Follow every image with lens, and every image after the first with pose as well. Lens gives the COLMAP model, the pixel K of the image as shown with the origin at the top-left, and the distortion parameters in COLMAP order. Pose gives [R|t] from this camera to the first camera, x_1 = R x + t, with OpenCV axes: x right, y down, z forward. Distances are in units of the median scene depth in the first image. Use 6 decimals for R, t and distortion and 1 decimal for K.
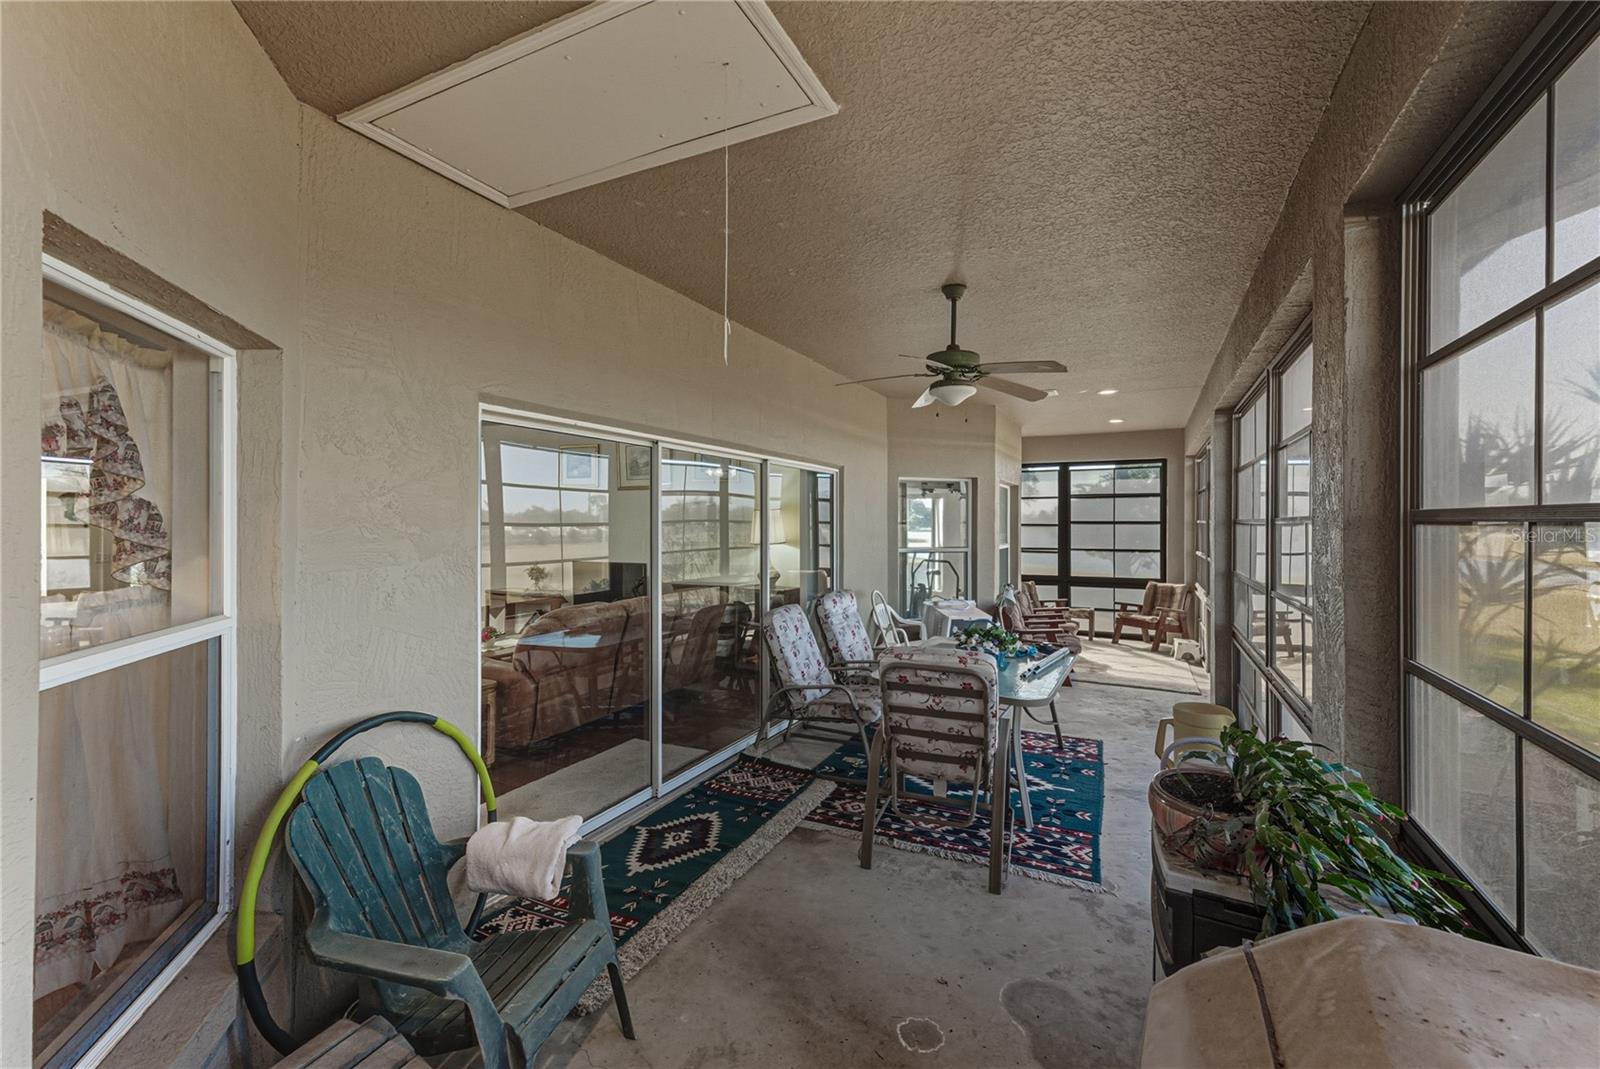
lens RADIAL K [[682.5, 0, 786.5], [0, 682.5, 514.2], [0, 0, 1]] dist [0.004876, 0.000327]
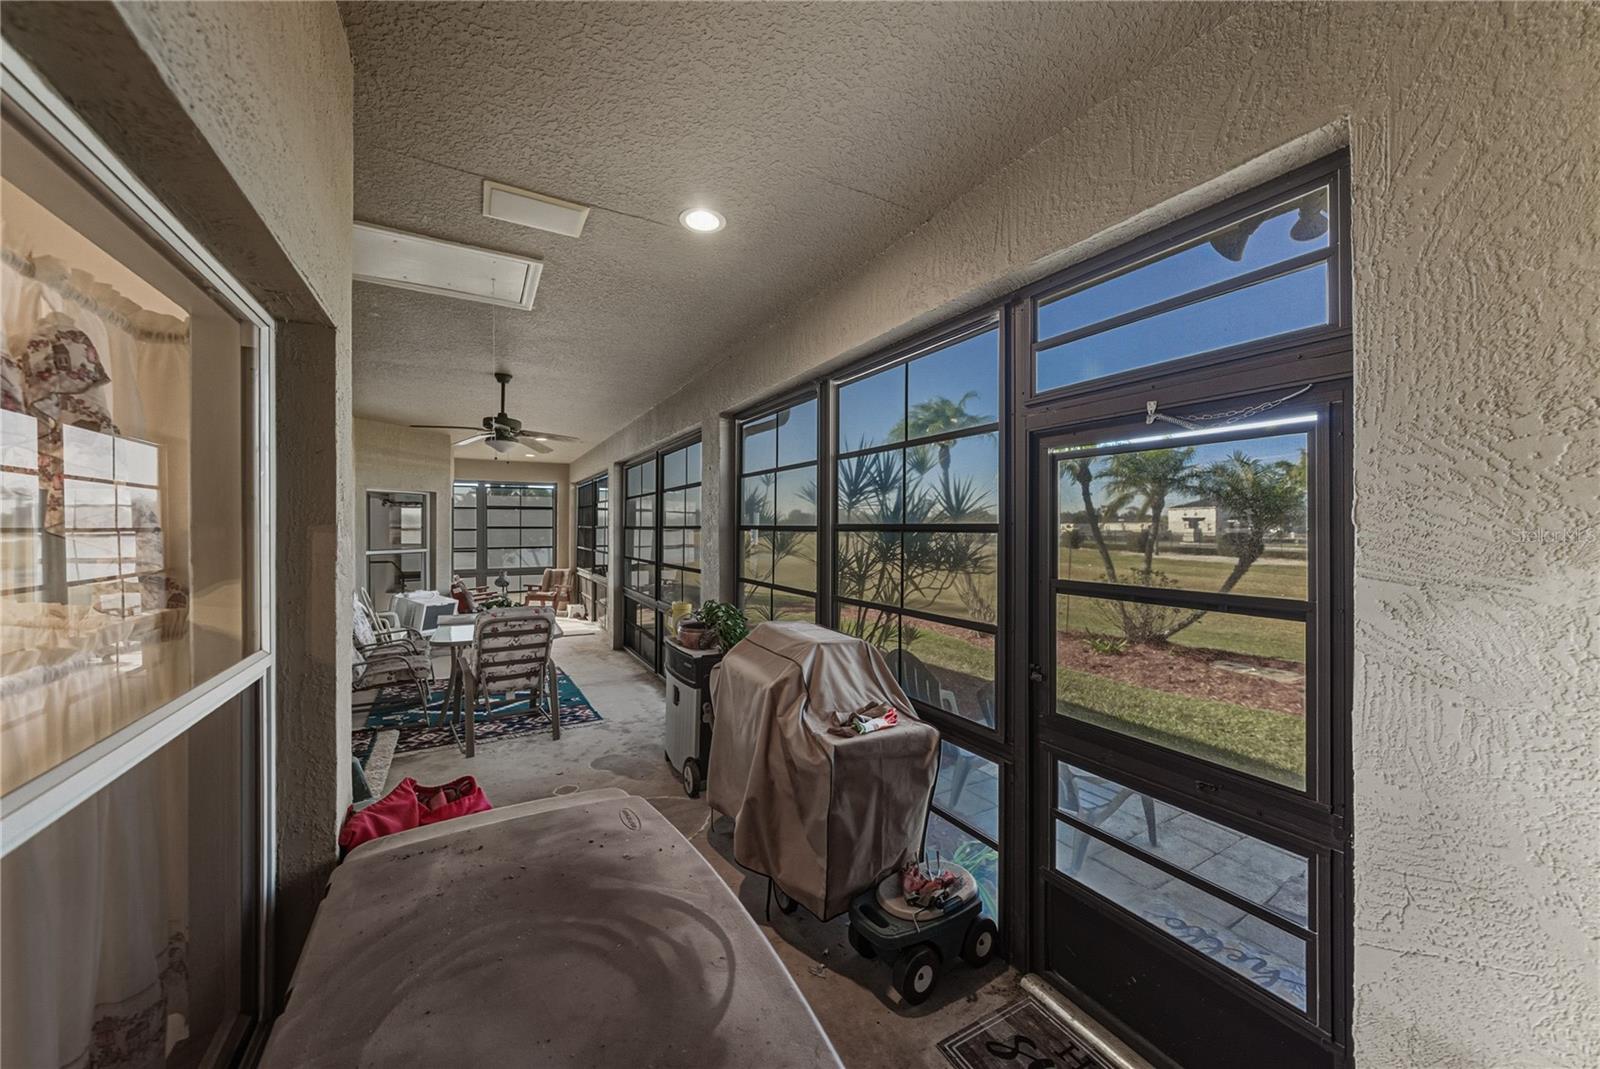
lens RADIAL K [[579.3, 0, 801.0], [0, 579.3, 527.9], [0, 0, 1]] dist [-0.002357, 0.001066]
pose [[0.546290, -0.004375, 0.837585, -0.528576], [-0.008782, 0.999901, 0.010951, -0.013122], [-0.837550, -0.013338, 0.546197, -0.297962]]
